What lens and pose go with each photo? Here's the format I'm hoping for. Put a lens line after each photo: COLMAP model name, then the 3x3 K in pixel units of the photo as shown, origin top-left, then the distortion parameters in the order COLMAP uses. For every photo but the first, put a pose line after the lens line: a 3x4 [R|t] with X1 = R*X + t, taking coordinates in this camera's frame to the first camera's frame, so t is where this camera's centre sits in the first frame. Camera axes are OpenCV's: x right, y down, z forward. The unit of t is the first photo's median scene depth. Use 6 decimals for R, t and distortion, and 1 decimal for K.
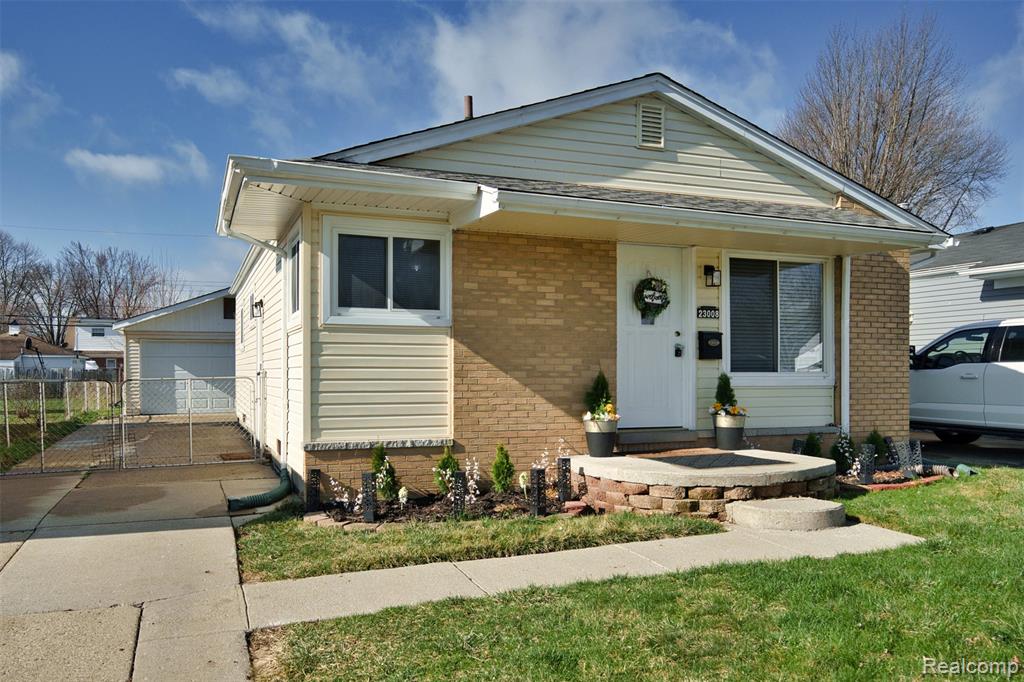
lens RADIAL K [[699.6, 0, 511.9], [0, 699.6, 337.1], [0, 0, 1]] dist [0.023057, 0.000655]
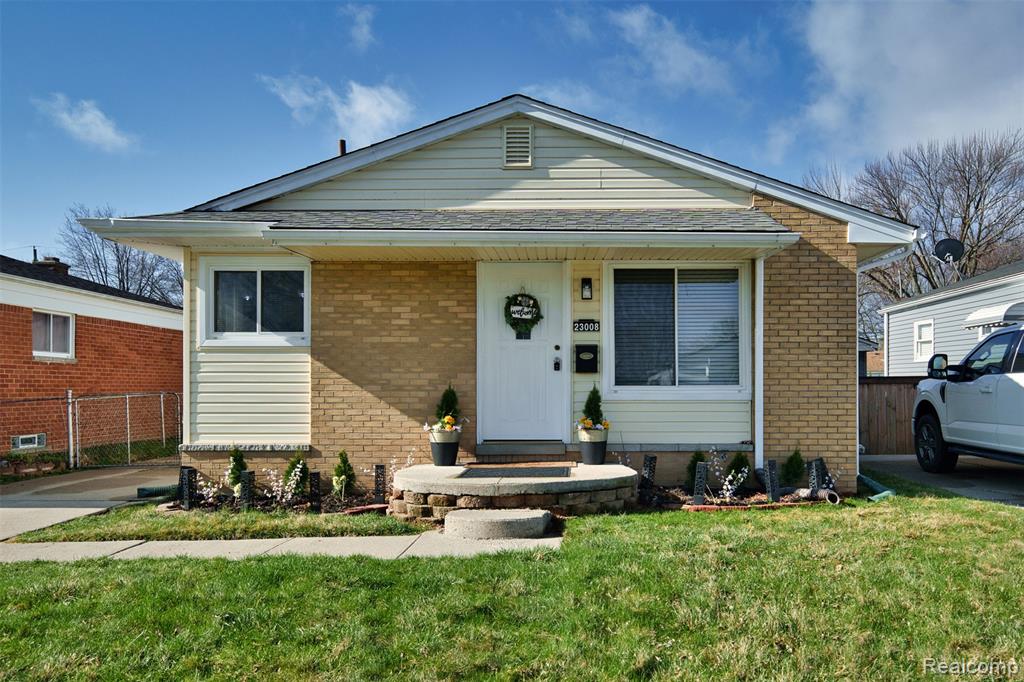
lens RADIAL K [[699.6, 0, 512.4], [0, 699.6, 348.9], [0, 0, 1]] dist [0.023057, 0.000655]
pose [[0.942443, -0.018900, -0.333831, 0.554940], [0.017705, 0.999821, -0.006620, 0.002793], [0.333896, 0.000329, 0.942610, 0.032150]]
